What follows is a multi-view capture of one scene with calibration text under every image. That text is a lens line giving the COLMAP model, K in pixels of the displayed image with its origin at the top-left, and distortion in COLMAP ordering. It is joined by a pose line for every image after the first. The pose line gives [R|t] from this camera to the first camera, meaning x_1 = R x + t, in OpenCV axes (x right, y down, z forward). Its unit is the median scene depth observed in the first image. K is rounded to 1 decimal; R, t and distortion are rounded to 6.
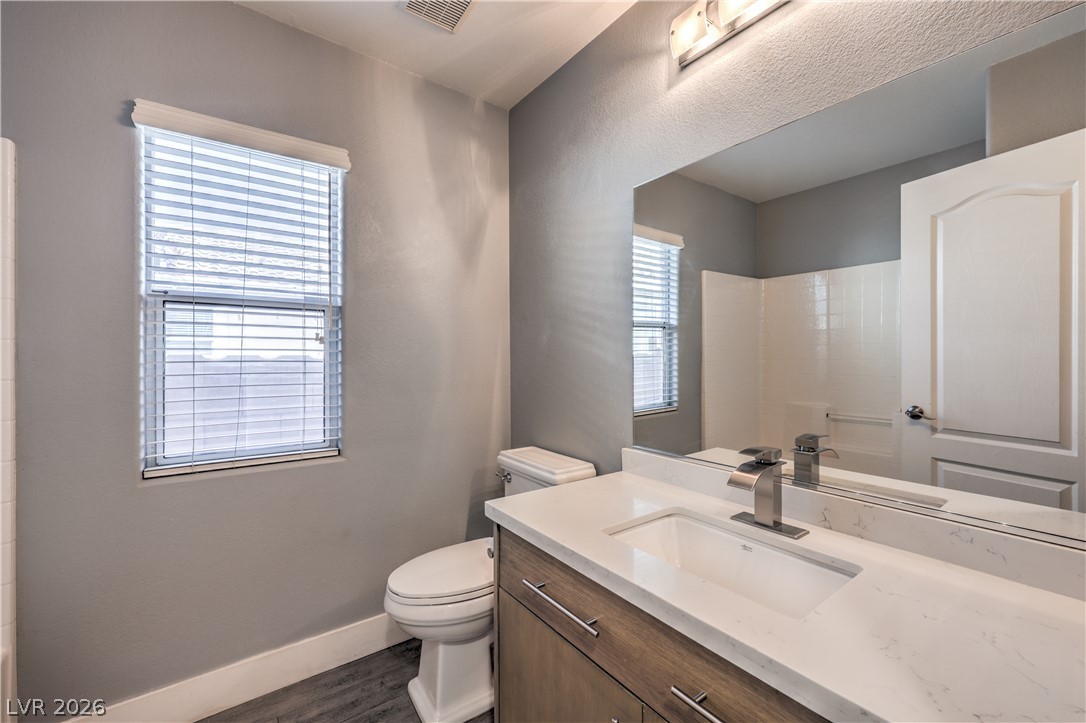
lens RADIAL K [[443.1, 0, 555.7], [0, 443.1, 361.8], [0, 0, 1]] dist [-0.000331, -0.000061]
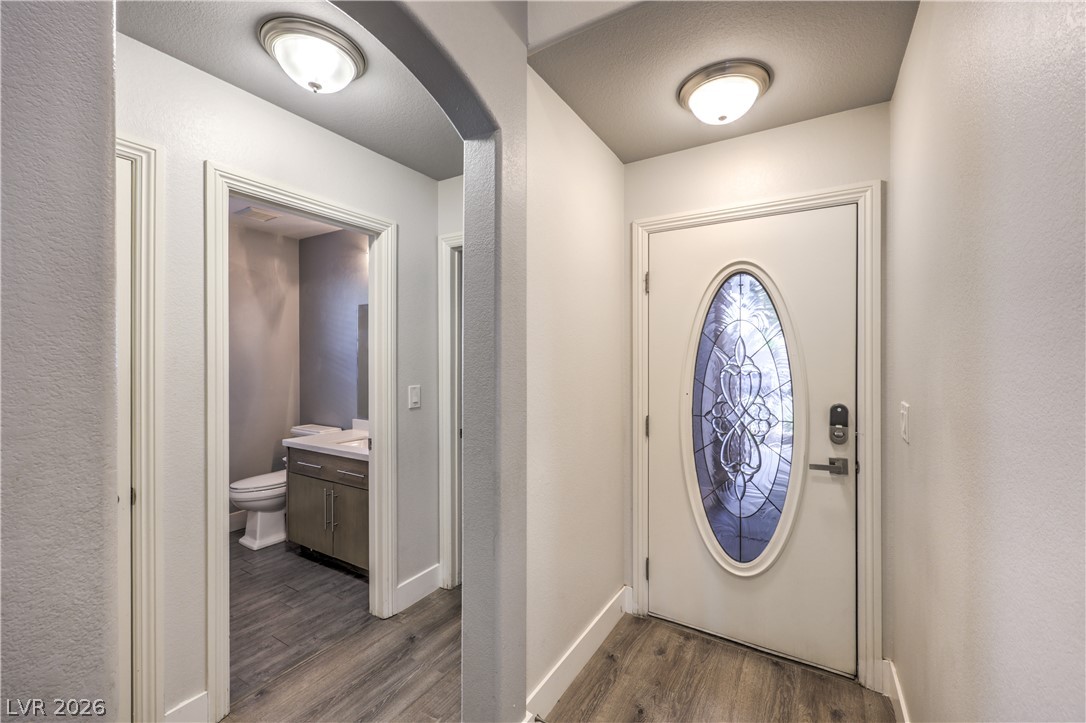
lens RADIAL K [[443.1, 0, 555.7], [0, 443.1, 361.8], [0, 0, 1]] dist [-0.000331, -0.000061]
pose [[0.925739, 0.003546, 0.378147, 0.245880], [-0.000946, 0.999975, -0.007061, -0.080208], [-0.378163, 0.006179, 0.925718, -1.447500]]
